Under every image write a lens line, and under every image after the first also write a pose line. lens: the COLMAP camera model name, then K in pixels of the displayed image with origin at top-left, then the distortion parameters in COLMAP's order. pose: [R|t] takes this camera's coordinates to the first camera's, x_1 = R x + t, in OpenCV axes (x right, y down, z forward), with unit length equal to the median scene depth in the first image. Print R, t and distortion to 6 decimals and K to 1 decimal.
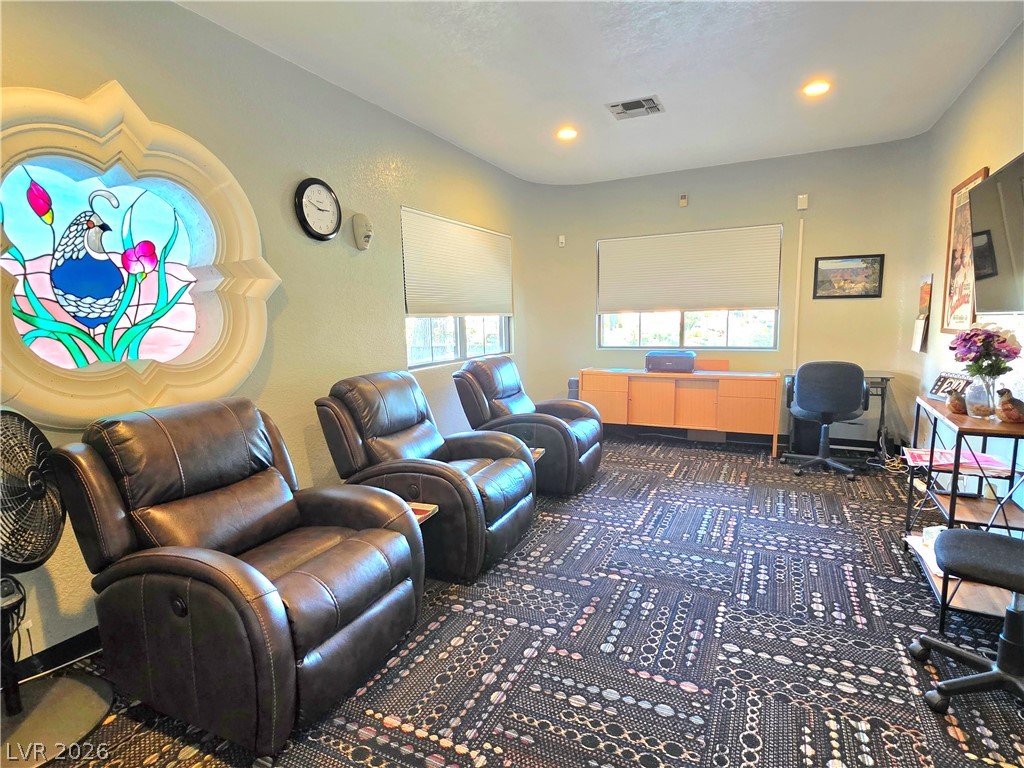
lens RADIAL K [[532.5, 0, 512.0], [0, 532.5, 384.0], [0, 0, 1]] dist [0.001262, -0.000257]
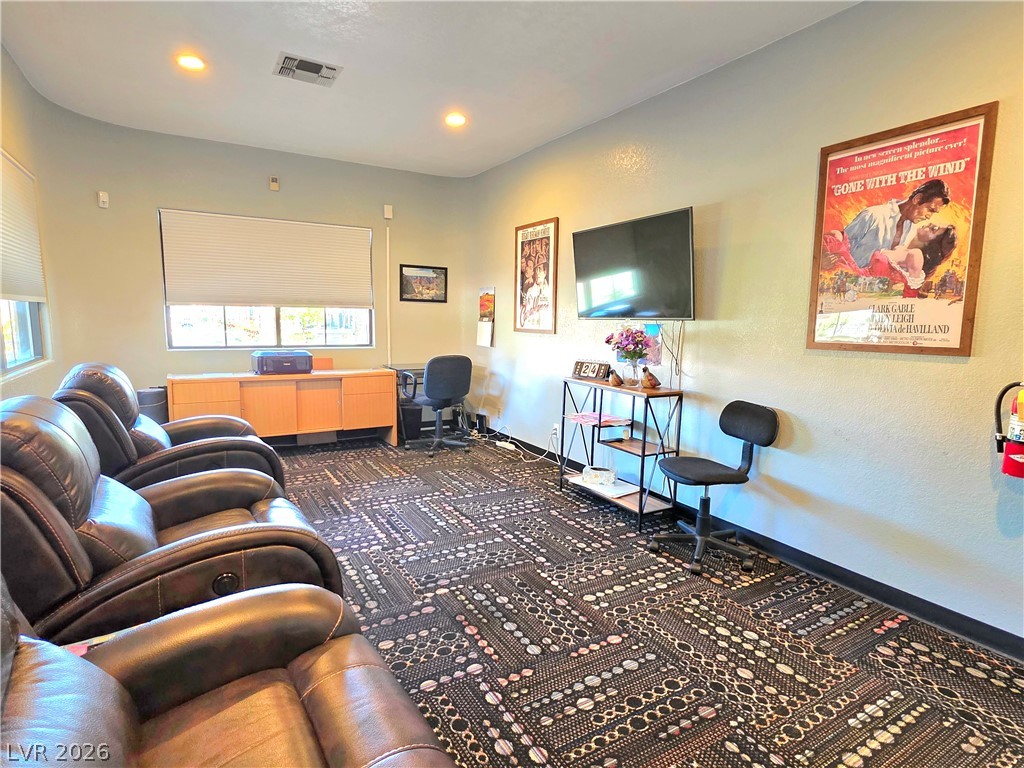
lens RADIAL K [[532.5, 0, 512.0], [0, 532.5, 384.0], [0, 0, 1]] dist [0.001262, -0.000257]
pose [[0.553848, -0.076110, 0.829132, -0.371870], [0.073916, 0.996376, 0.042087, -0.022398], [-0.829330, 0.037976, 0.557467, 0.280038]]
